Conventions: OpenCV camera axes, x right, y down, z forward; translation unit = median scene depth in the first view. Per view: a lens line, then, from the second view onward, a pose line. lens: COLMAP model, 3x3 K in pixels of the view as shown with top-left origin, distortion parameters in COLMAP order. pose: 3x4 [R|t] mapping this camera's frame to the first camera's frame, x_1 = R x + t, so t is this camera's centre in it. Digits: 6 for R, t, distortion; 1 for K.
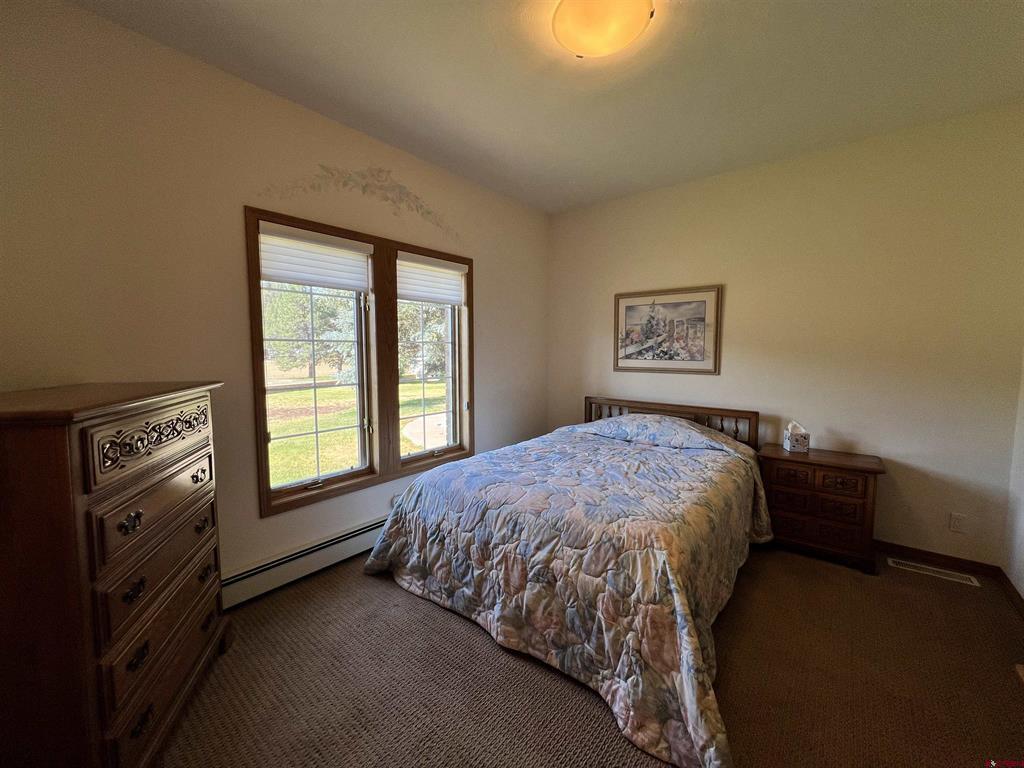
lens RADIAL K [[411.2, 0, 510.1], [0, 411.2, 384.4], [0, 0, 1]] dist [-0.000614, -0.000420]
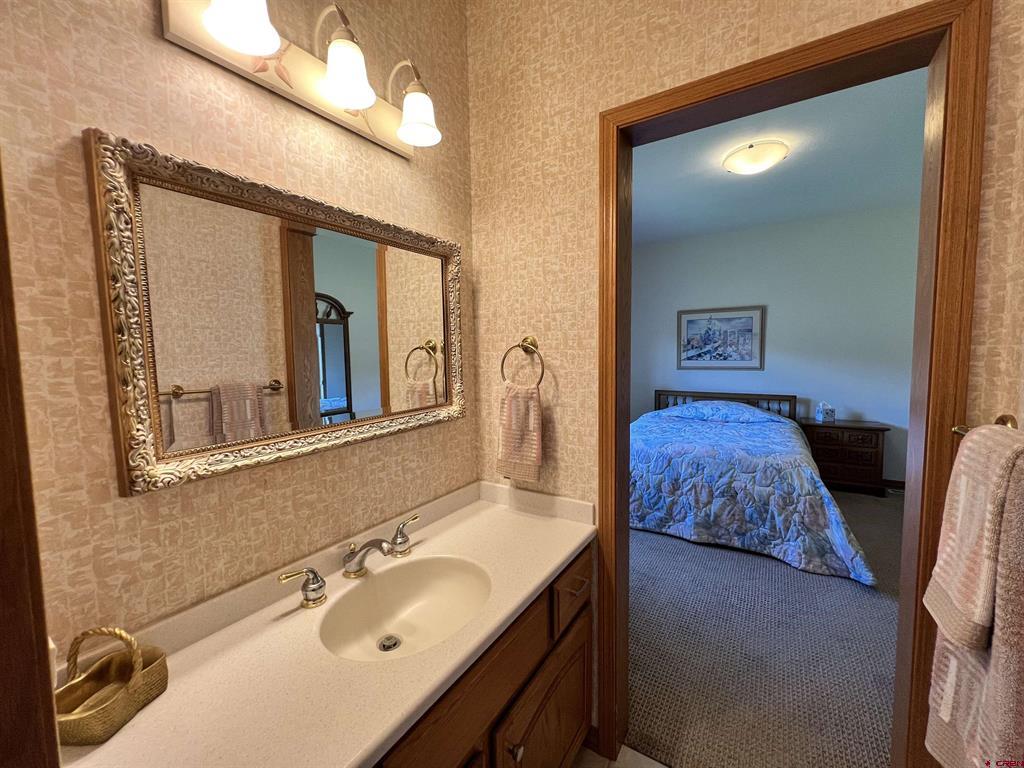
lens RADIAL K [[411.2, 0, 514.6], [0, 411.2, 382.4], [0, 0, 1]] dist [-0.000614, -0.000420]
pose [[0.992892, -0.022631, 0.116847, -0.826376], [0.024565, 0.999584, -0.015133, 0.029909], [-0.116456, 0.017895, 0.993035, -0.465791]]
